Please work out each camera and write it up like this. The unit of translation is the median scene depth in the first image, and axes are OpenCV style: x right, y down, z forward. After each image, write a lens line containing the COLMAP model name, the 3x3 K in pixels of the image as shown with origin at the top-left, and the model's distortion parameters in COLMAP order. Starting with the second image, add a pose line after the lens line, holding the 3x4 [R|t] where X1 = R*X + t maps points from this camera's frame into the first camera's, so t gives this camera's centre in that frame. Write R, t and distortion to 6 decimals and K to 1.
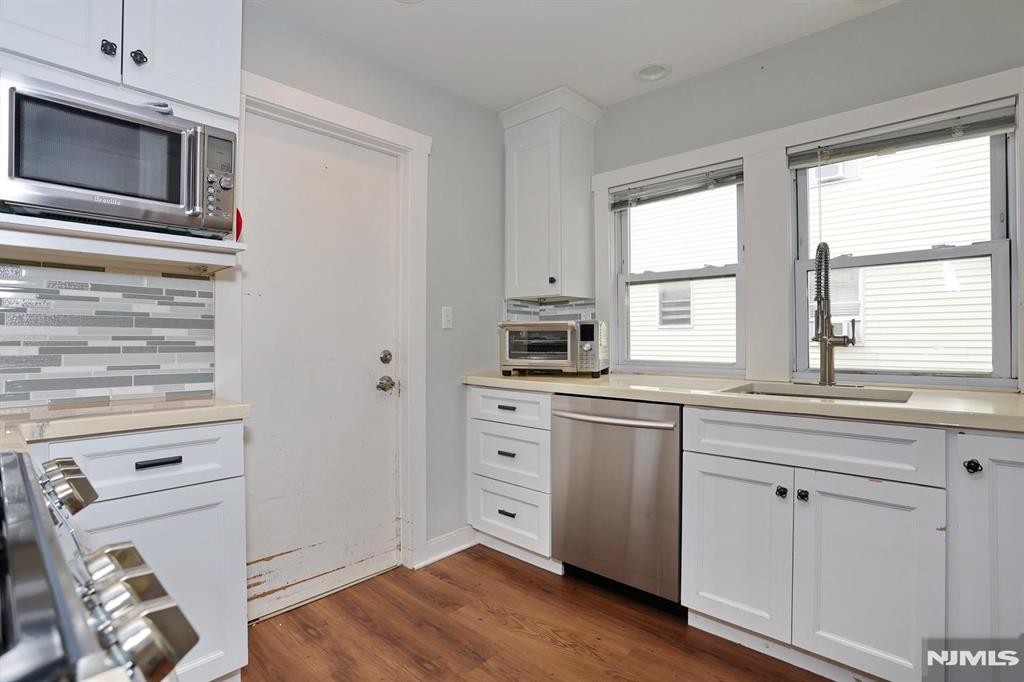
lens RADIAL K [[496.1, 0, 509.0], [0, 496.1, 337.7], [0, 0, 1]] dist [-0.074609, 0.032269]
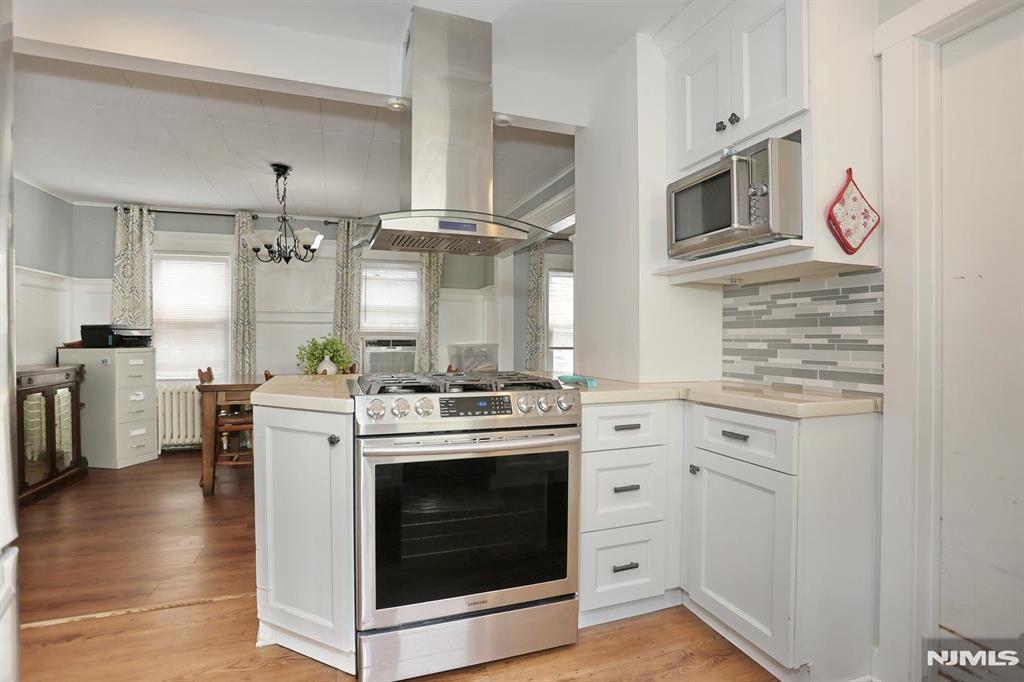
lens RADIAL K [[496.1, 0, 509.0], [0, 496.1, 337.7], [0, 0, 1]] dist [-0.074609, 0.032269]
pose [[-0.470676, -0.002742, -0.882302, 0.562096], [0.004442, 0.999975, -0.005477, 0.007077], [0.882295, -0.006497, -0.470652, 0.912304]]
